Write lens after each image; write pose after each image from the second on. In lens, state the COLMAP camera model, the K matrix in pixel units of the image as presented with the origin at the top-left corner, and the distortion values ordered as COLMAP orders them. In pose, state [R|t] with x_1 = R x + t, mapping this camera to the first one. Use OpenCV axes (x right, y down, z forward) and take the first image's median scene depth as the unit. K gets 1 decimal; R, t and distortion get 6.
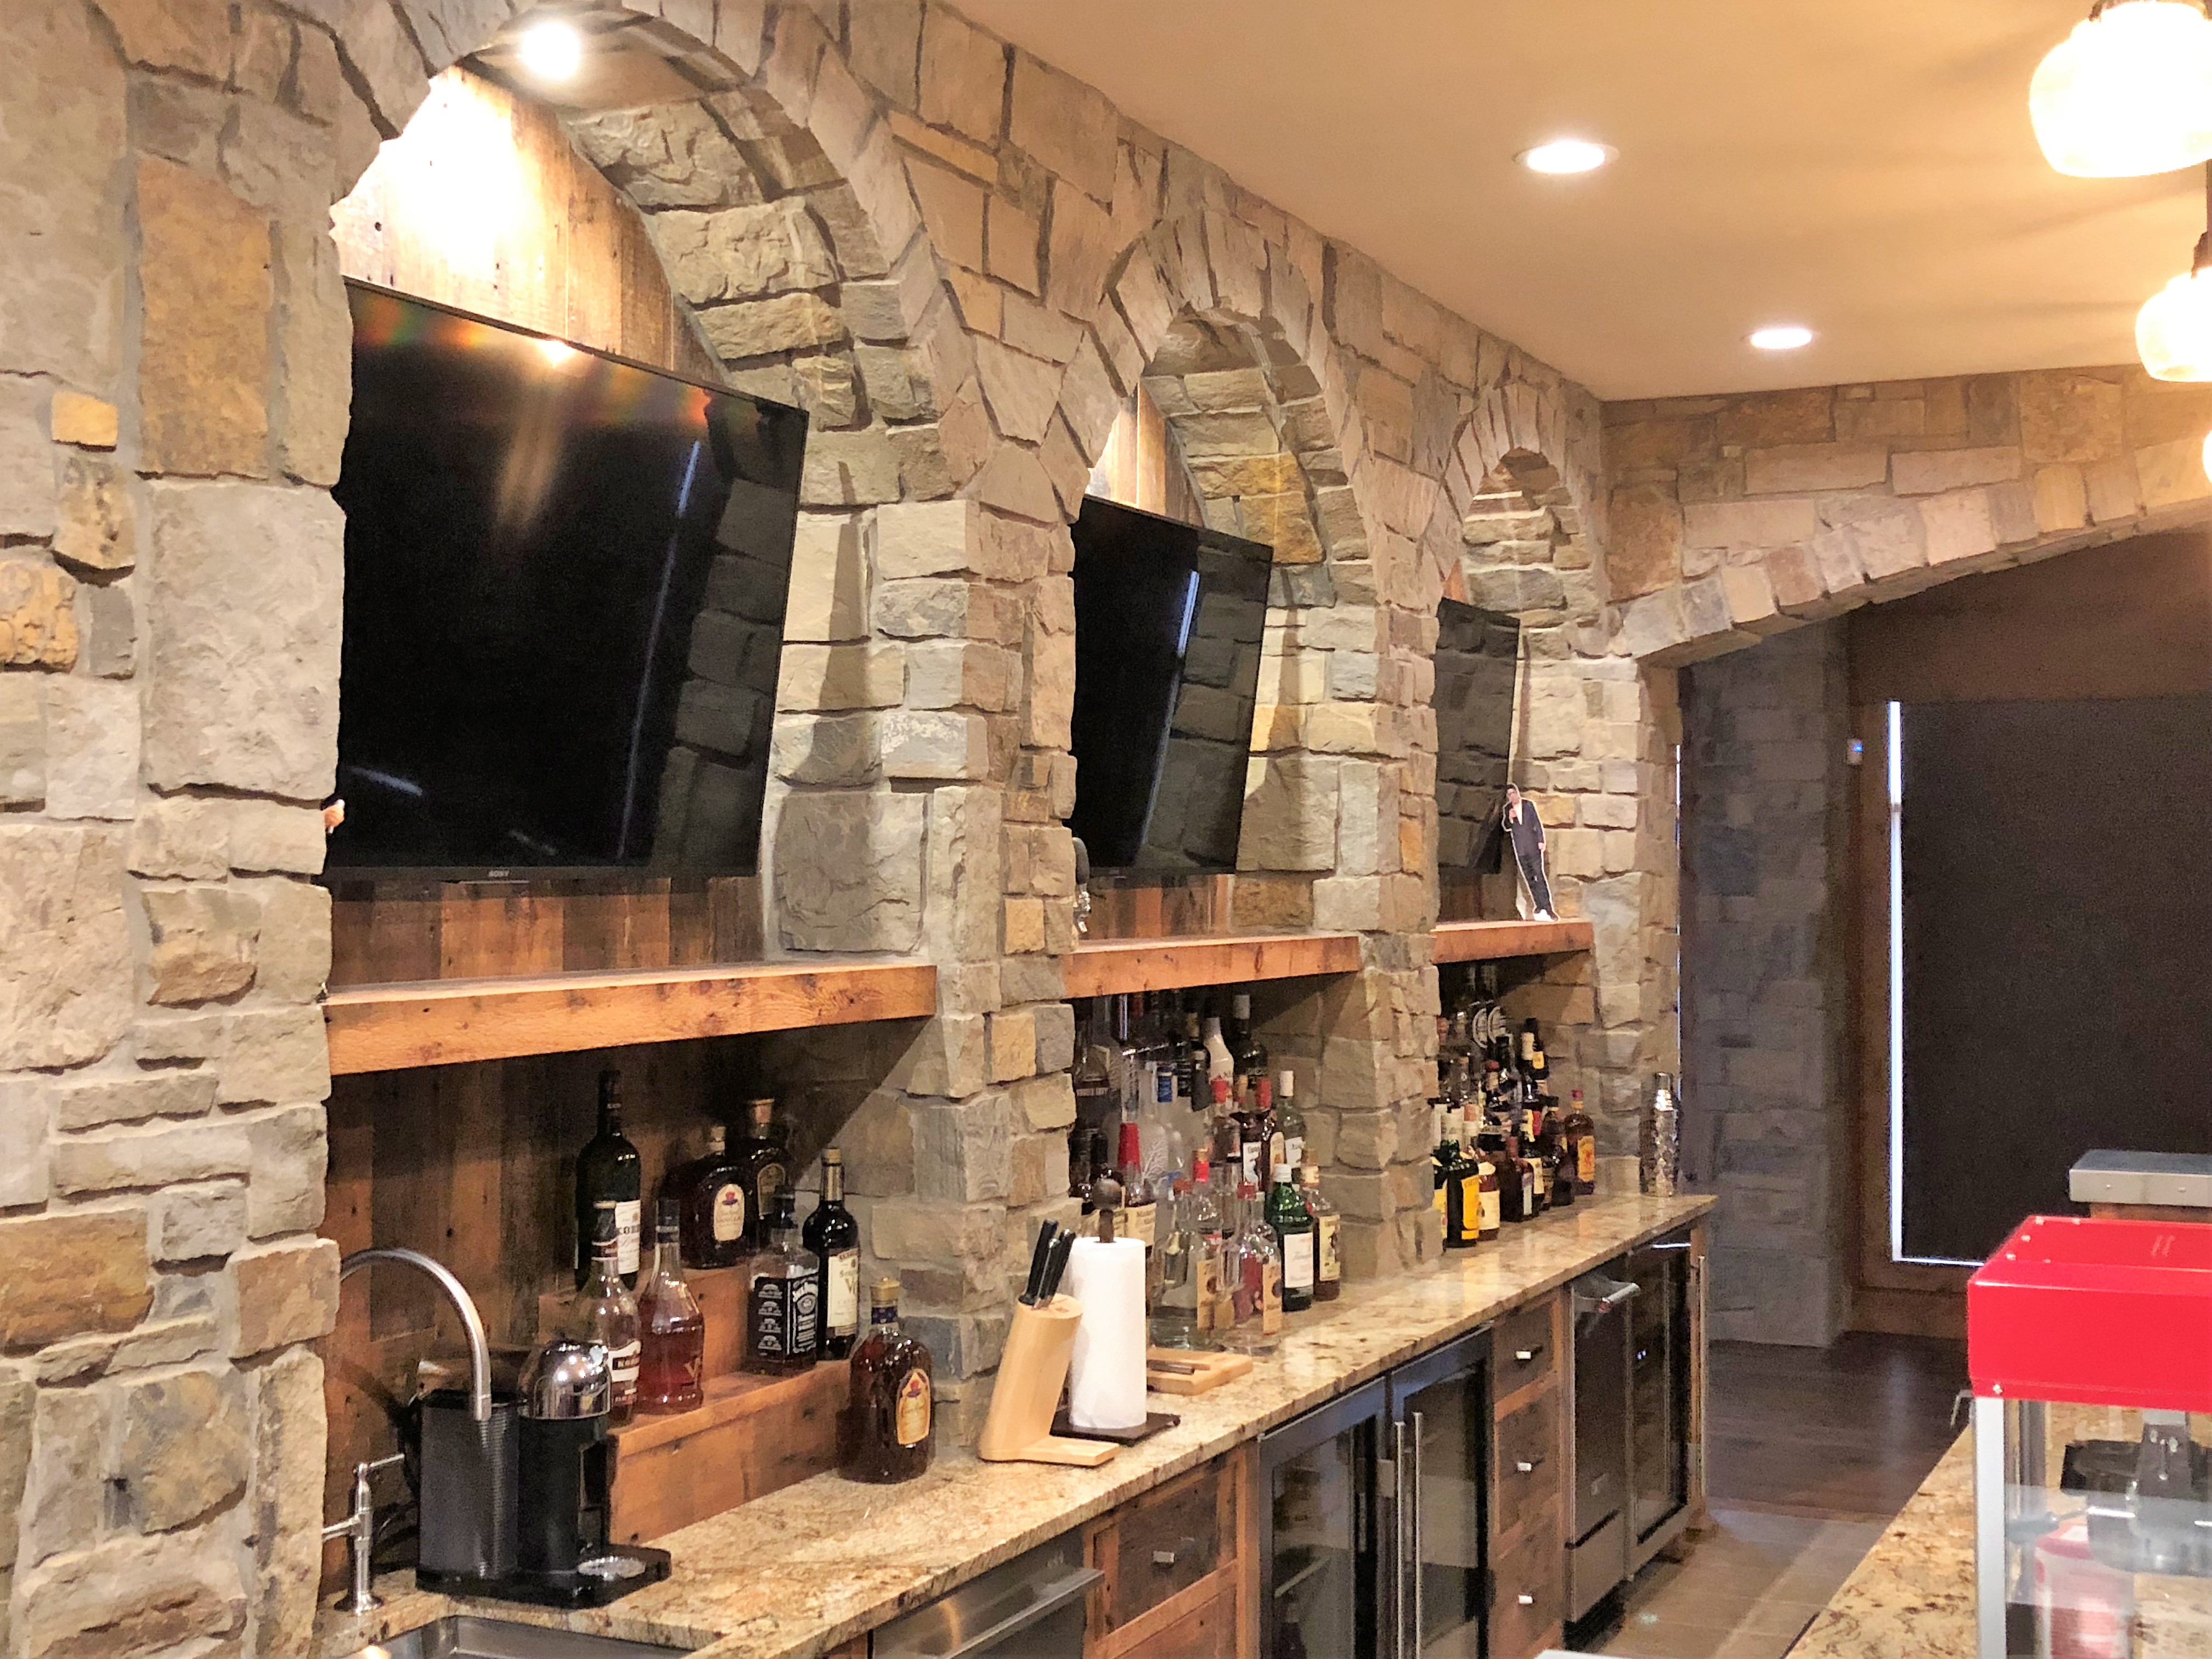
lens RADIAL K [[2674.3, 0, 1106.0], [0, 2674.3, 829.5], [0, 0, 1]] dist [0.226743, -0.843961]
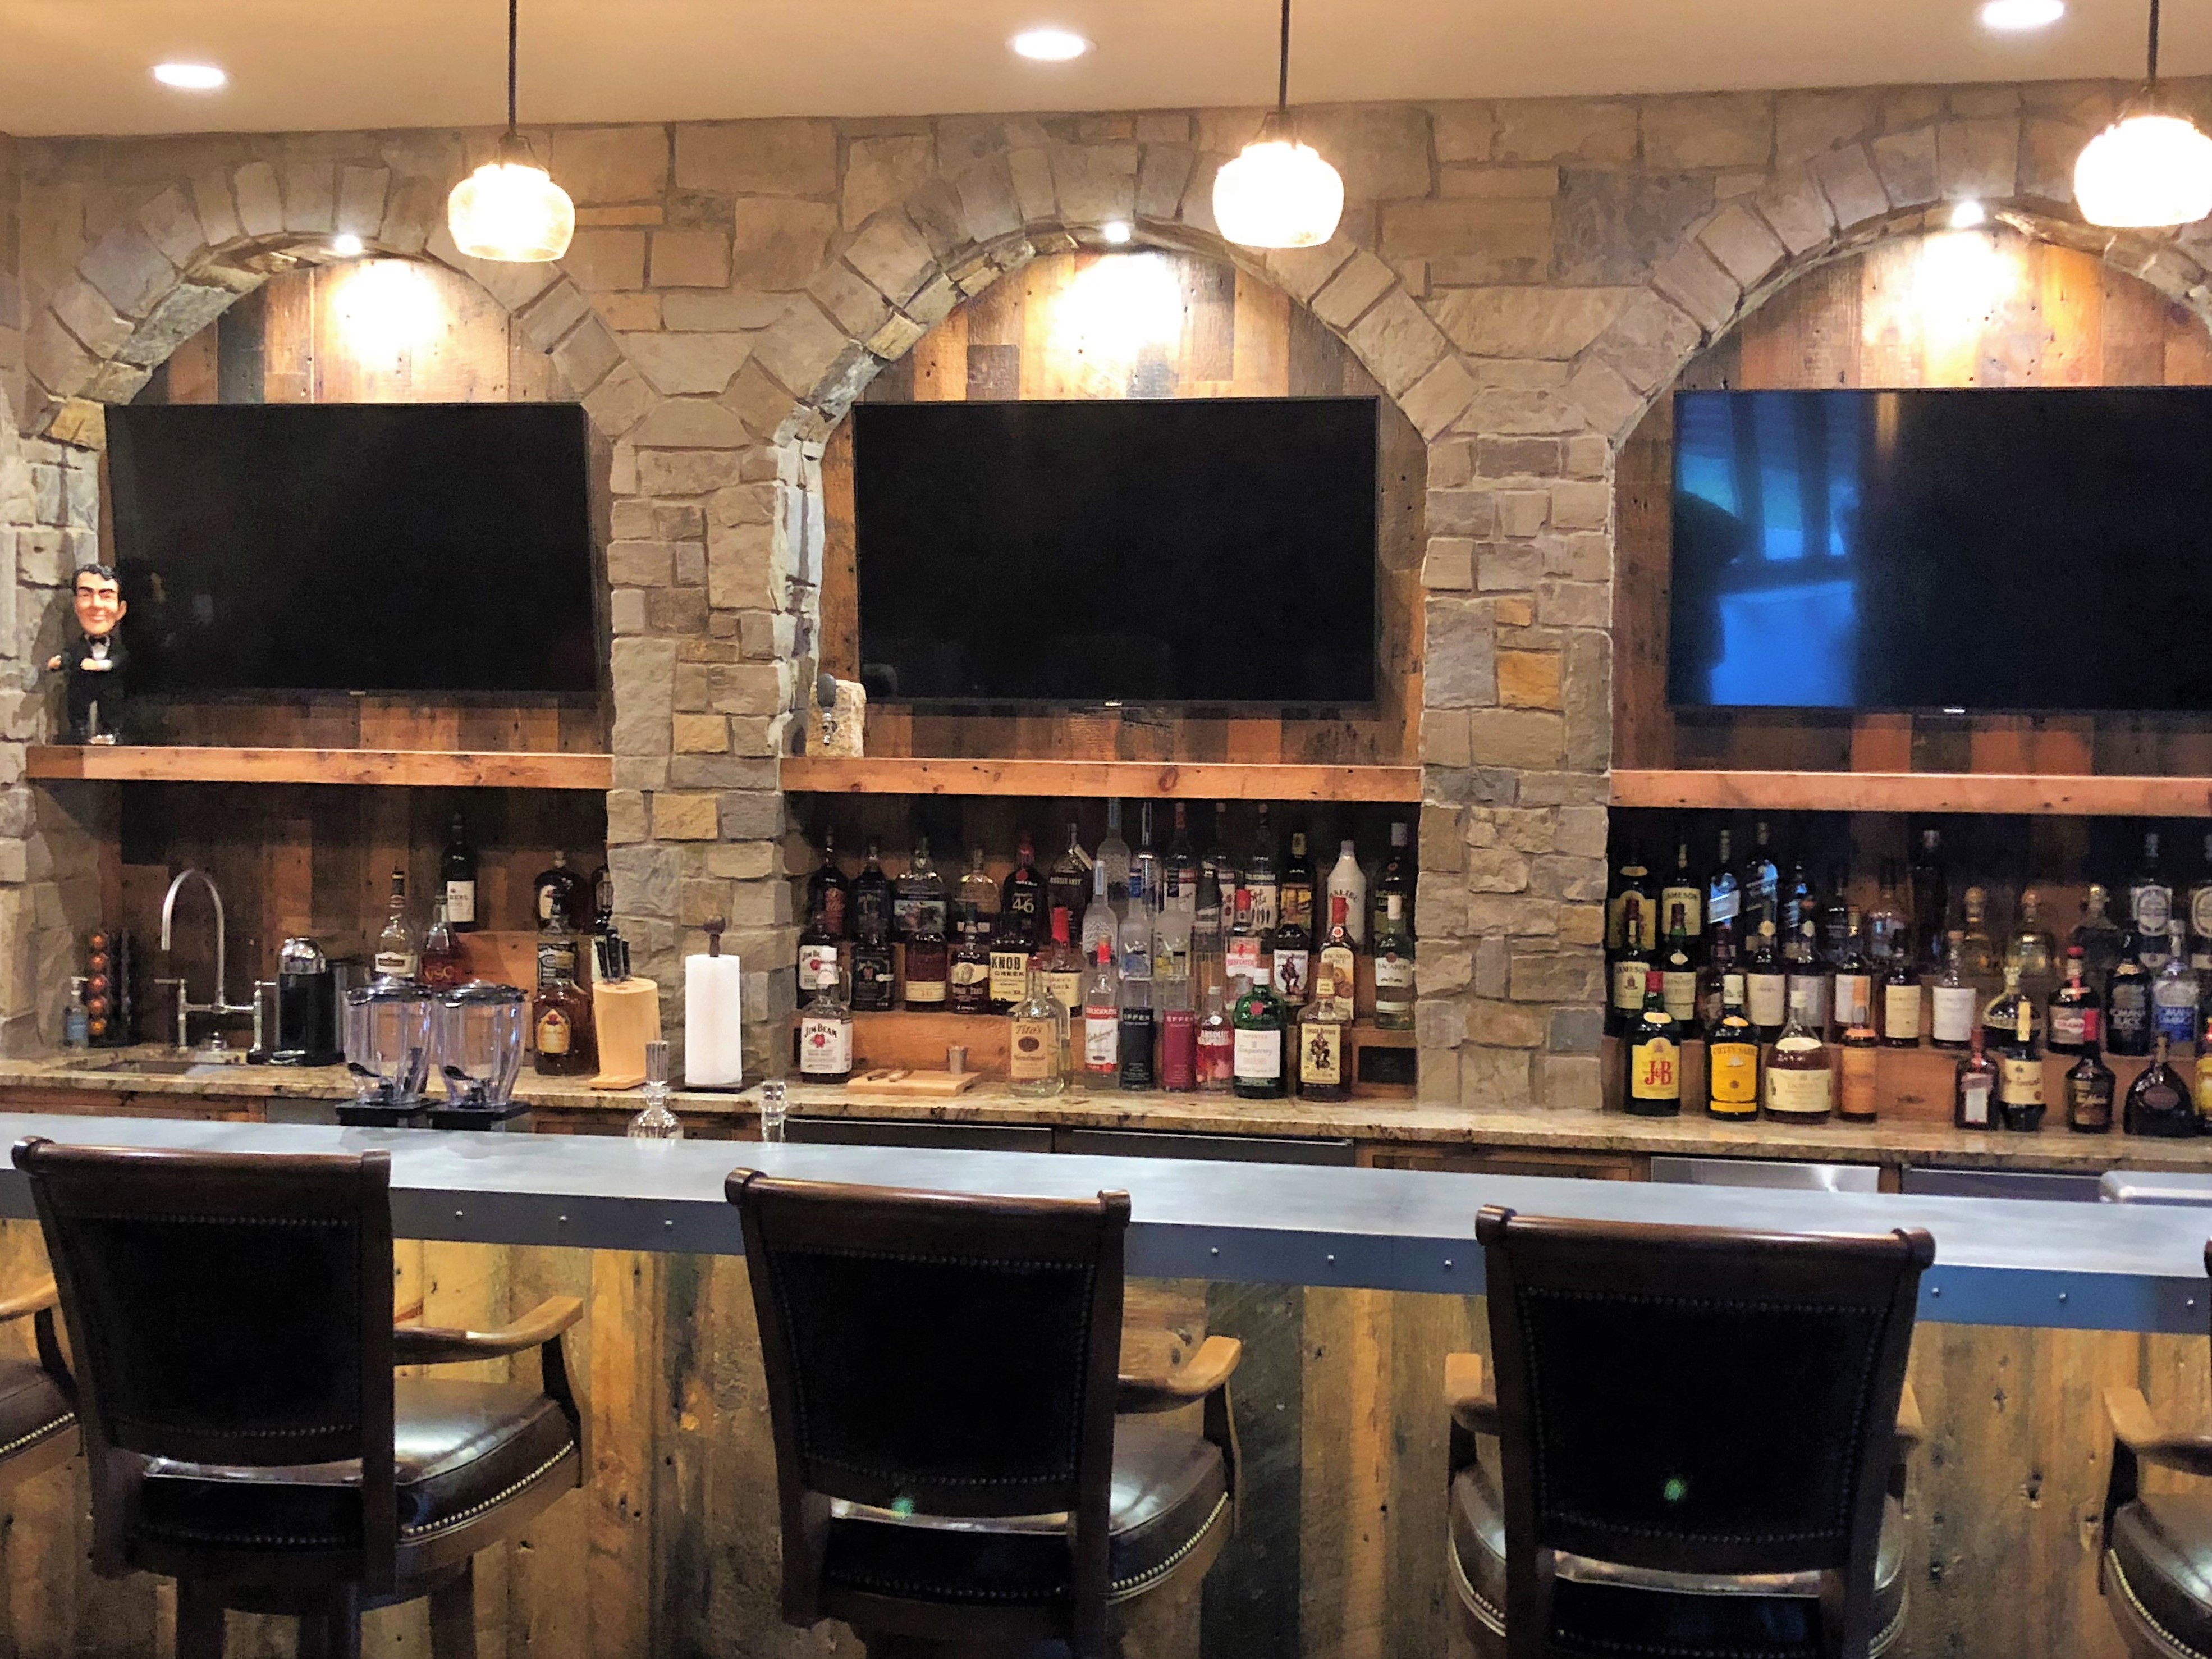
lens RADIAL K [[2674.6, 0, 1106.0], [0, 2674.6, 829.5], [0, 0, 1]] dist [0.226743, -0.843961]
pose [[0.268694, 0.040043, -0.962393, 1.457054], [-0.000087, 0.999137, 0.041547, 0.027933], [0.963225, -0.011080, 0.268466, 0.841993]]
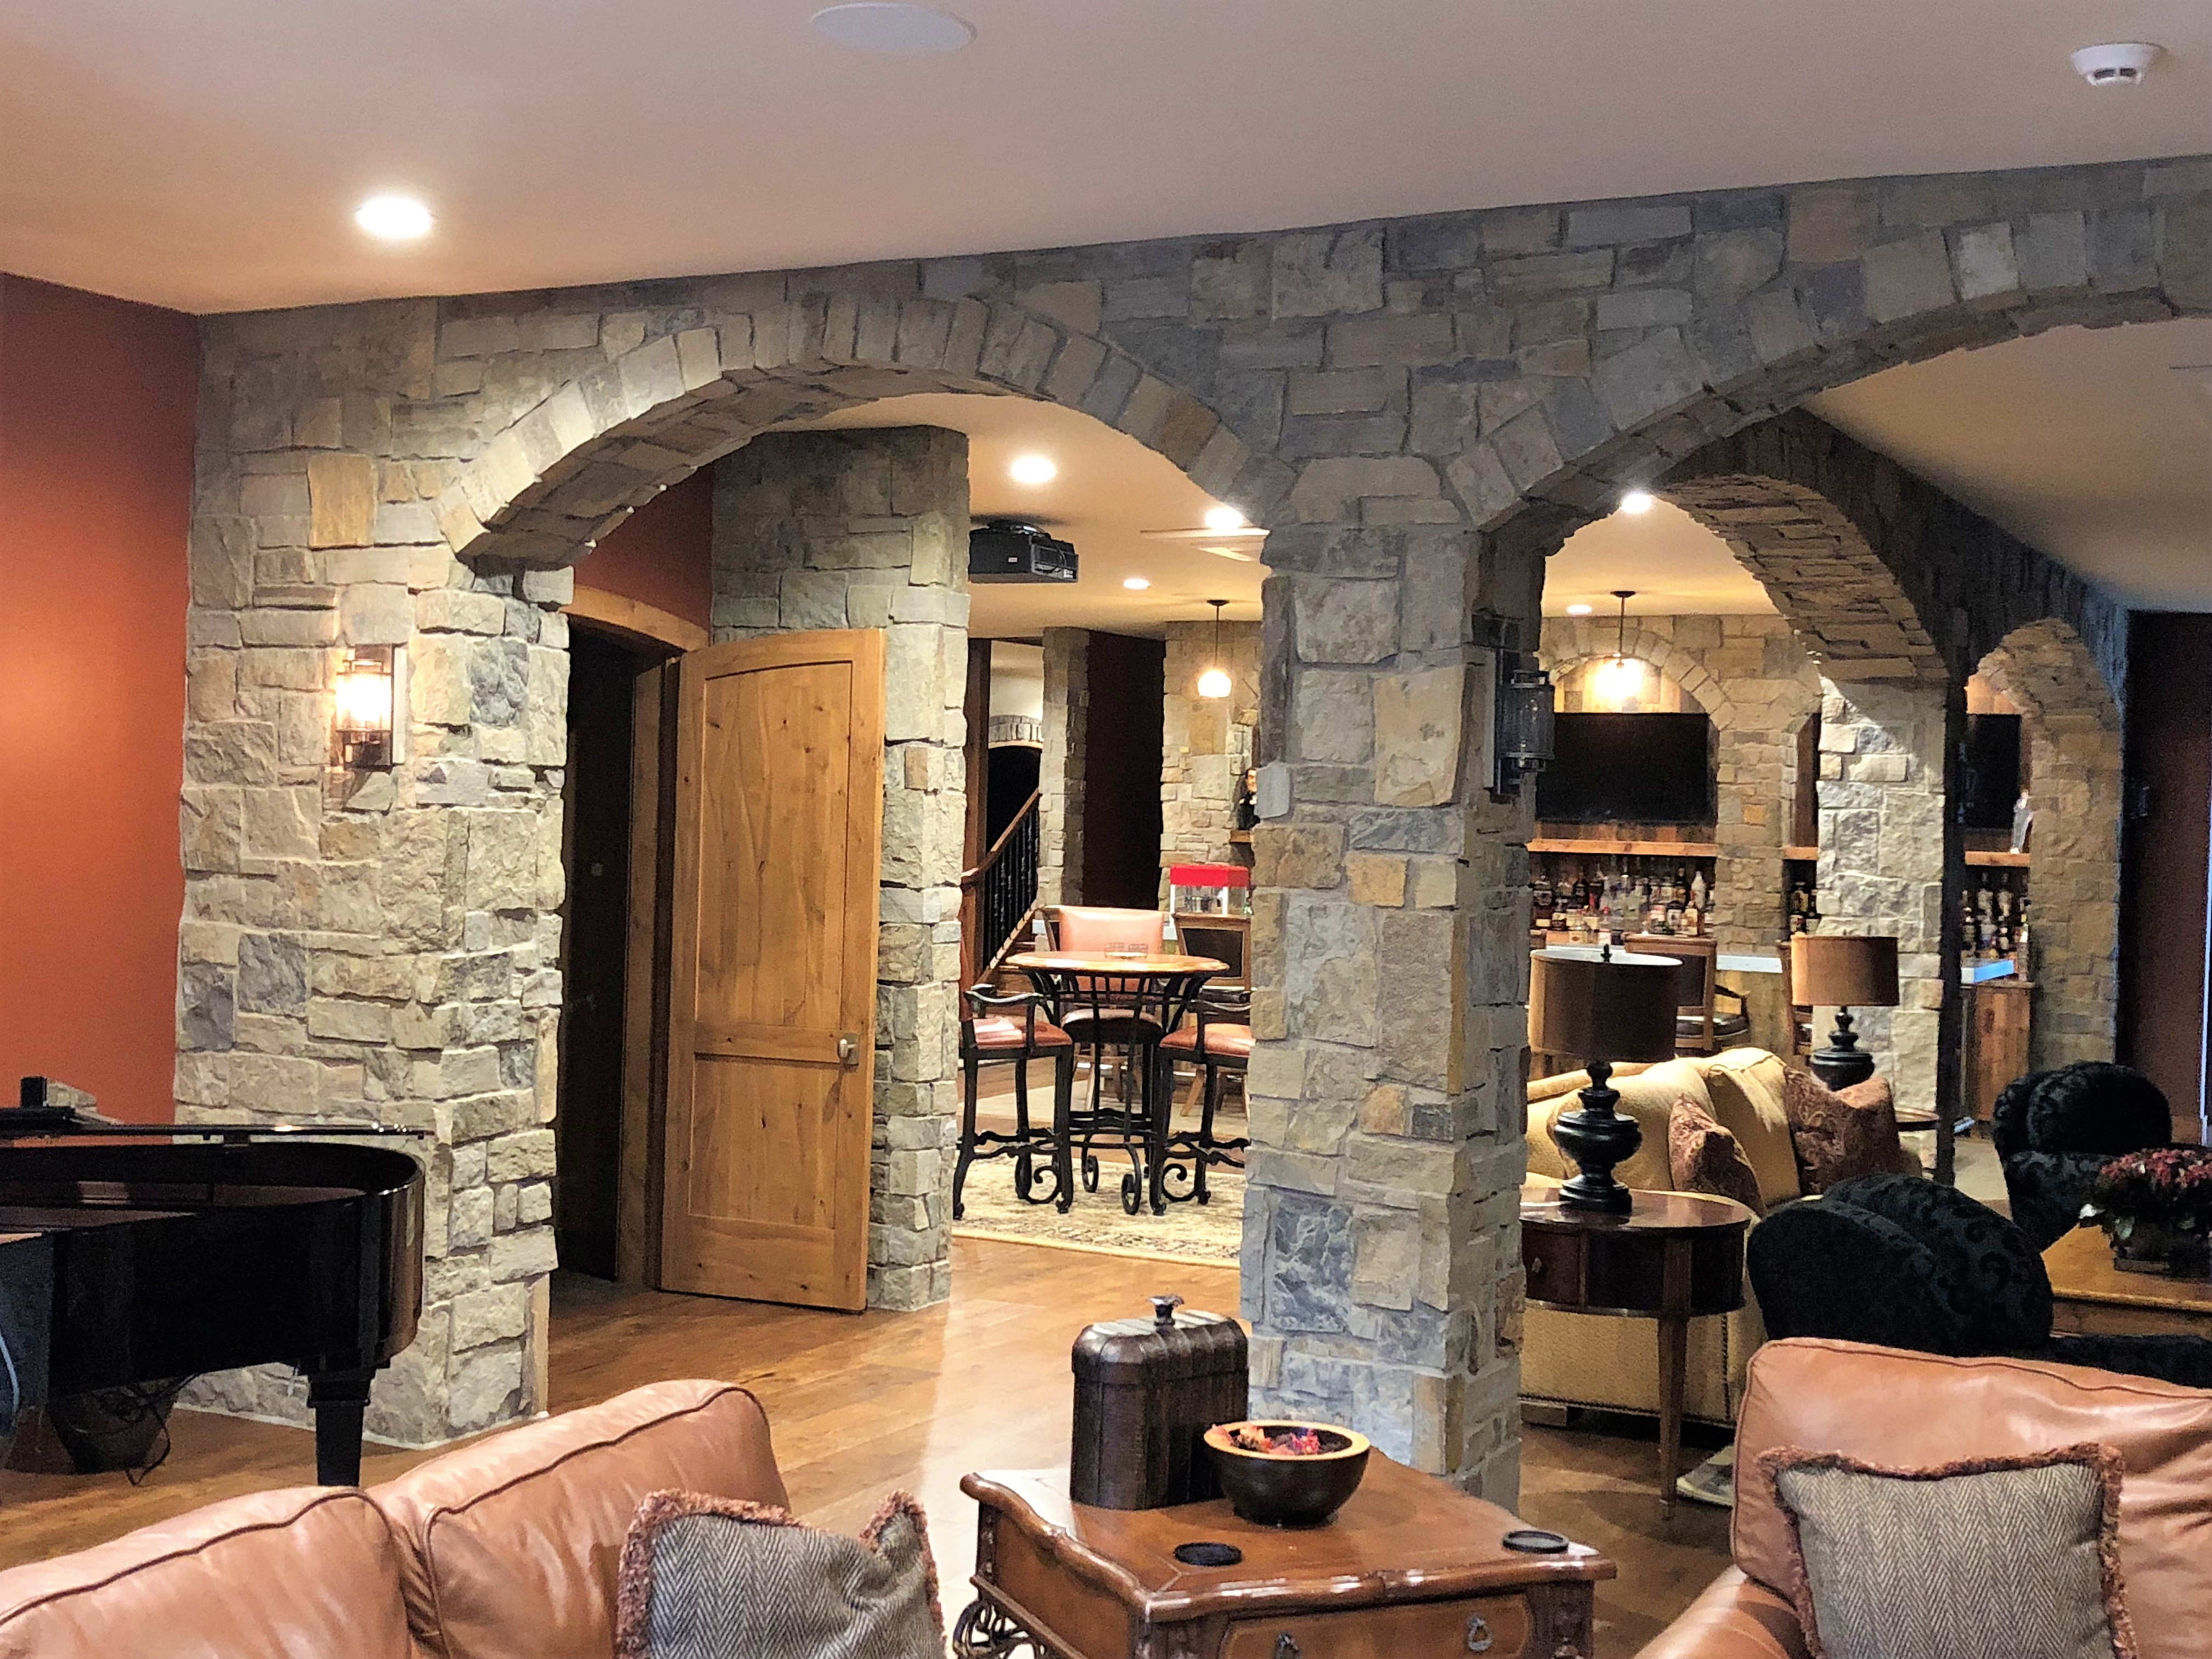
lens RADIAL K [[2674.3, 0, 1106.0], [0, 2674.3, 829.5], [0, 0, 1]] dist [0.226743, -0.843961]
pose [[-0.024852, 0.003734, -0.999684, 4.203997], [-0.013671, 0.999898, 0.004074, 0.027746], [0.999598, 0.013768, -0.024799, 0.566676]]
